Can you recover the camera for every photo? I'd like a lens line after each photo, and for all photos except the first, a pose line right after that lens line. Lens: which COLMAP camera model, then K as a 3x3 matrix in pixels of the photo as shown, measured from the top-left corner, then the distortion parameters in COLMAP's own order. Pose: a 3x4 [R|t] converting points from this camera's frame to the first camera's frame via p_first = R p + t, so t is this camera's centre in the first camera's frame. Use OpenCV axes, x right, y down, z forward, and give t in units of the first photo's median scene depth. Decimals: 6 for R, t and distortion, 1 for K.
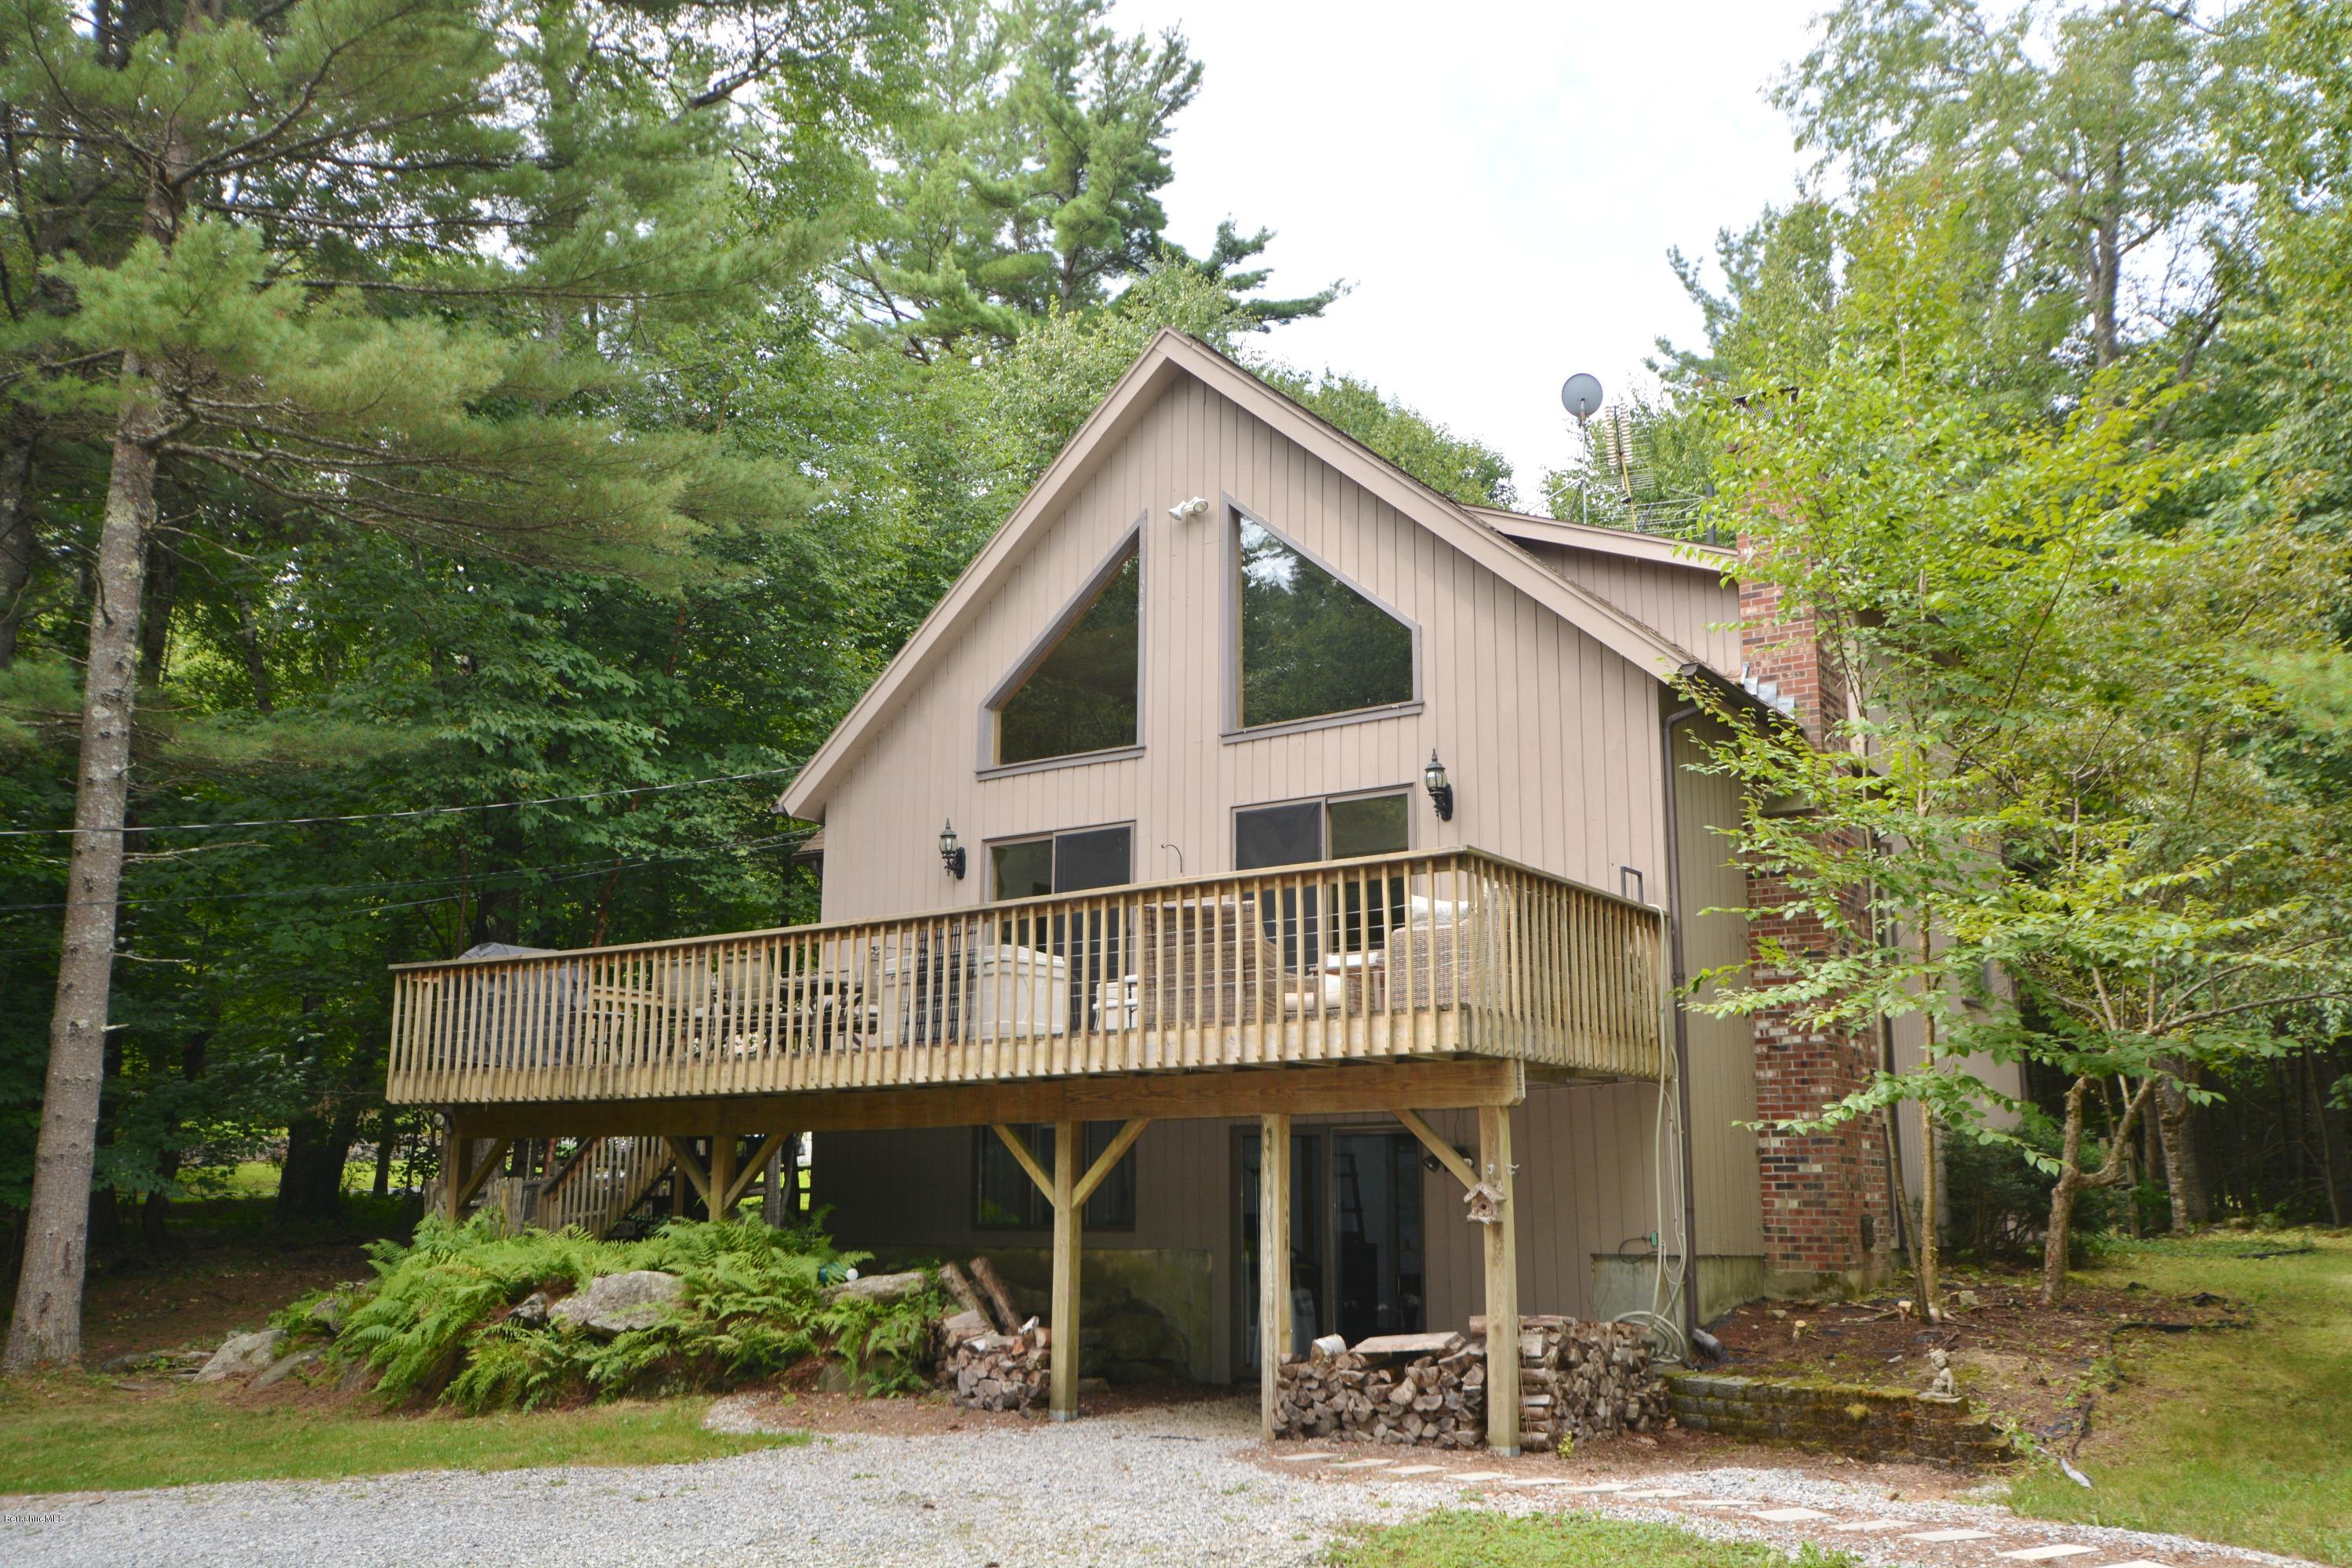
lens RADIAL K [[2089.6, 0, 1176.0], [0, 2089.6, 784.0], [0, 0, 1]] dist [0.024164, 0.006768]
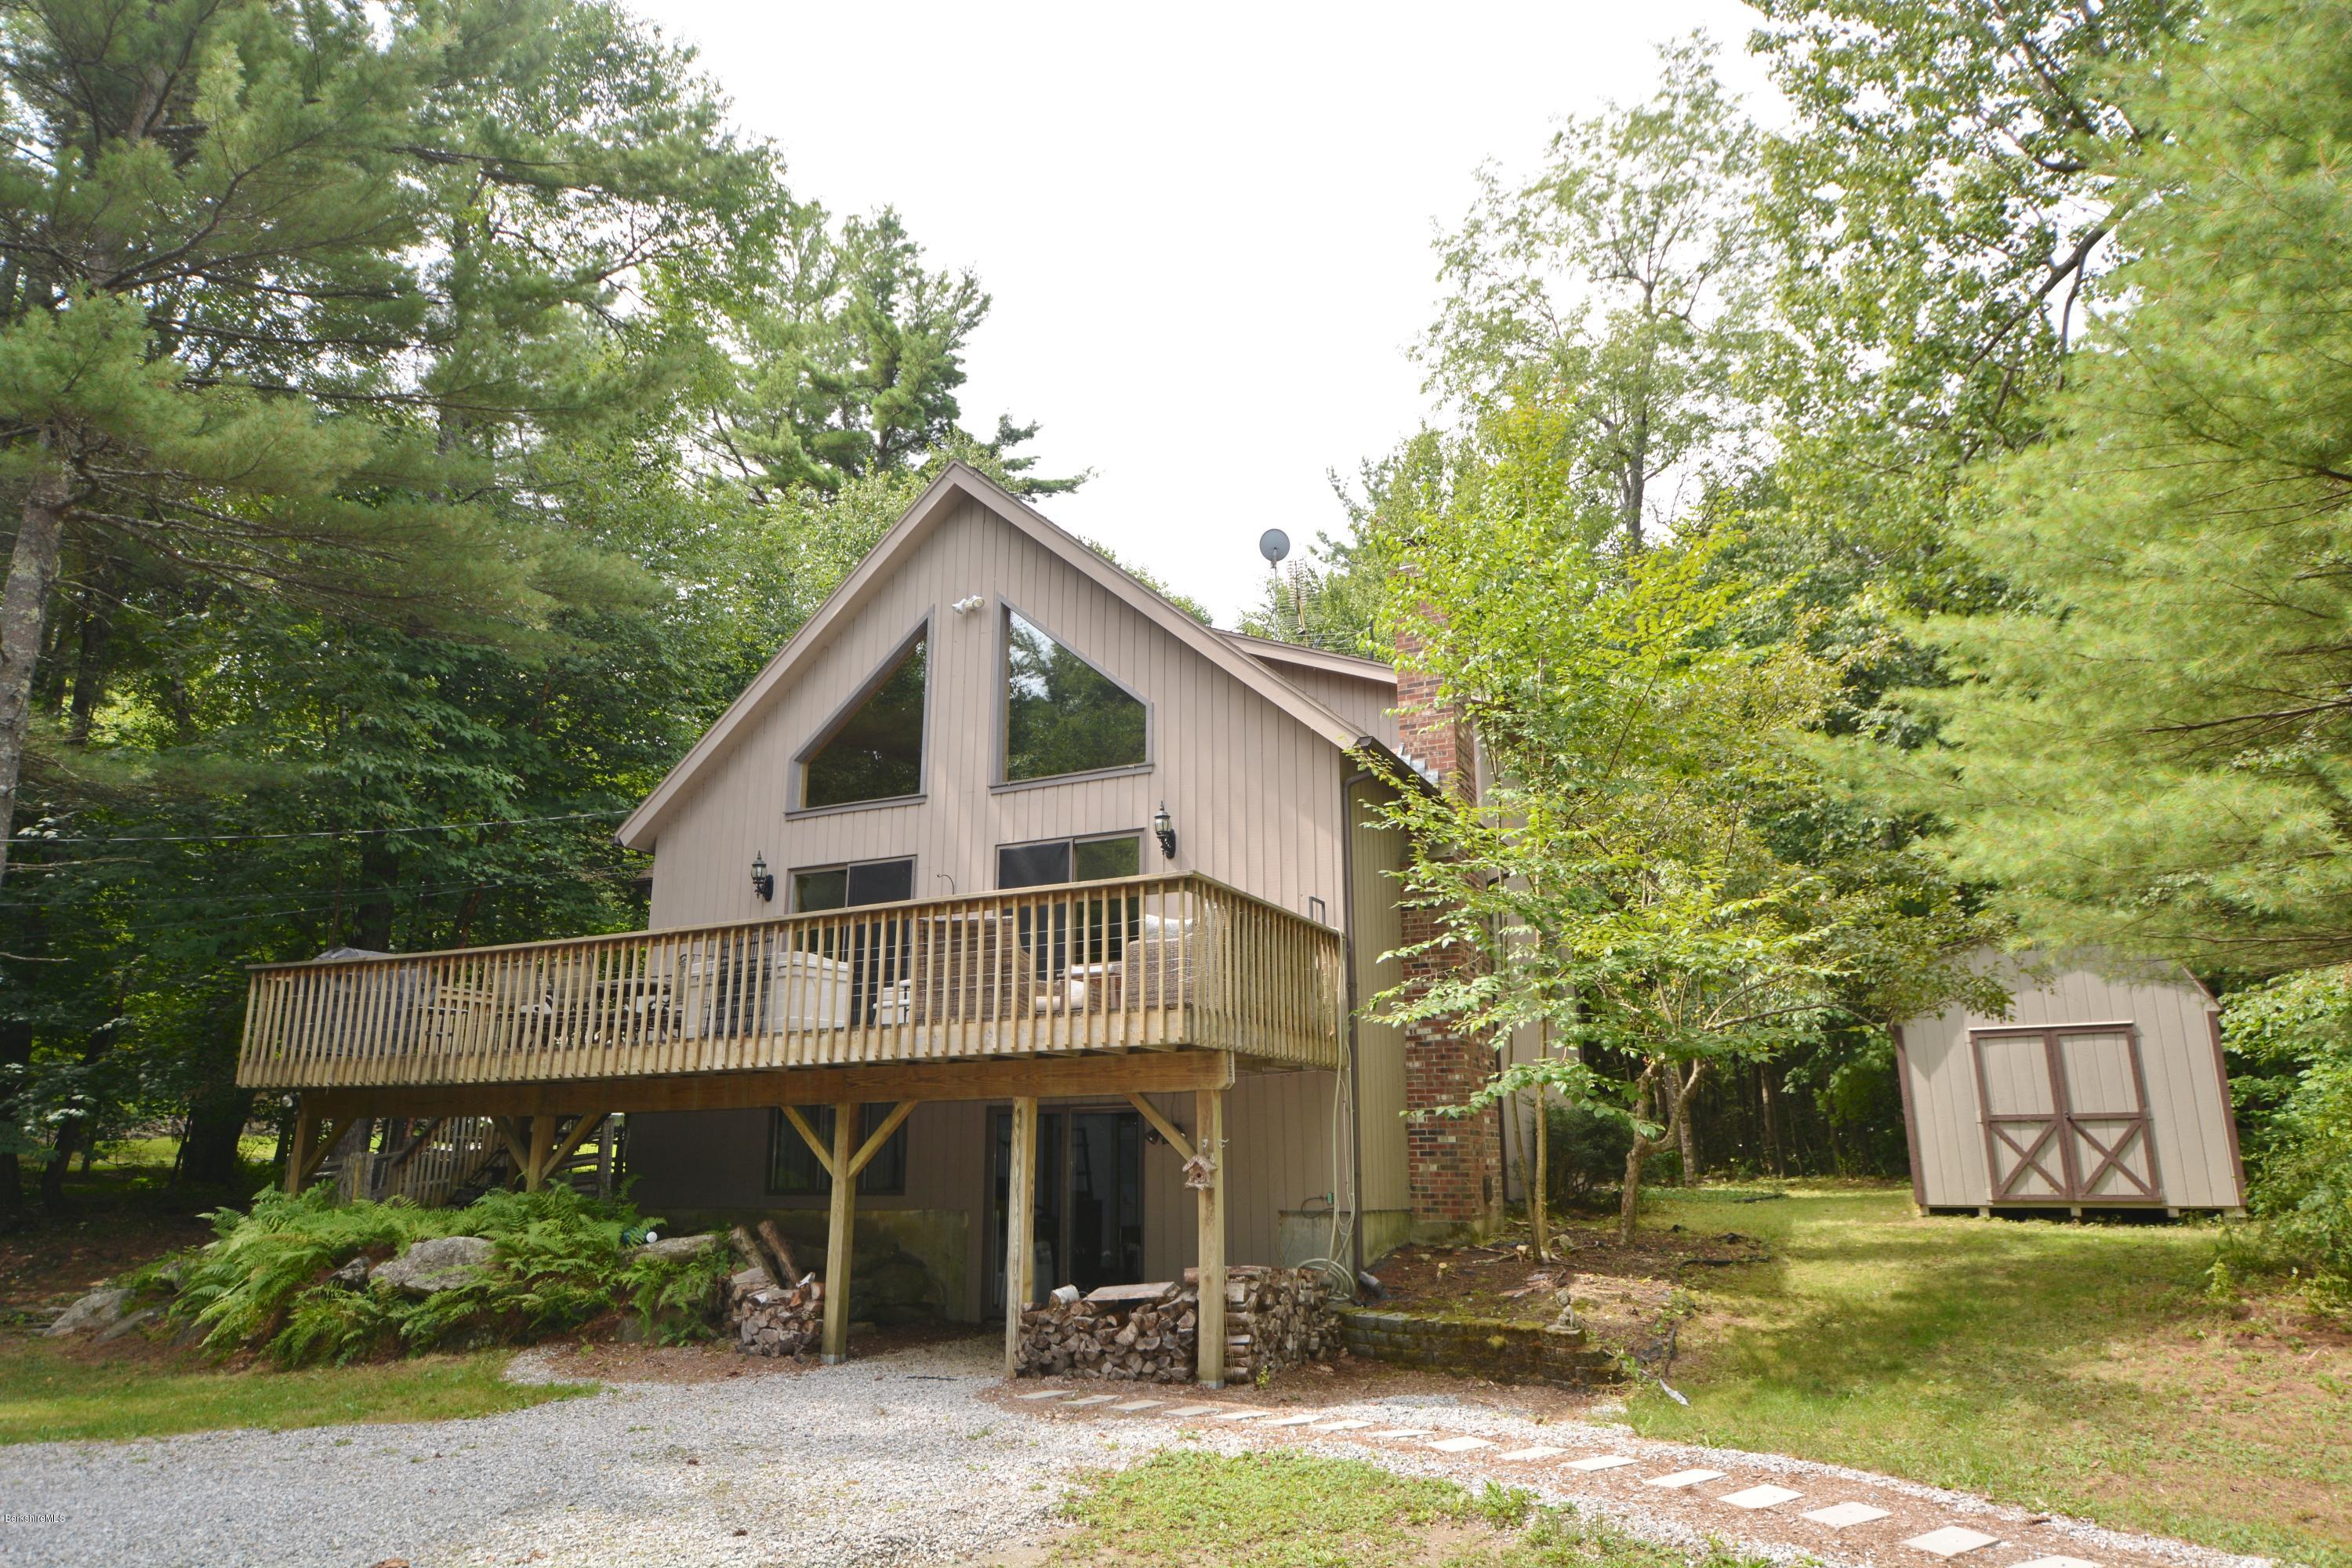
lens RADIAL K [[1363.1, 0, 1176.6], [0, 1363.1, 827.2], [0, 0, 1]] dist [0.029369, -0.032261]
pose [[0.987682, 0.030273, 0.153518, 0.008333], [-0.024546, 0.998935, -0.039064, 0.031224], [-0.154538, 0.034815, 0.987373, 0.203672]]
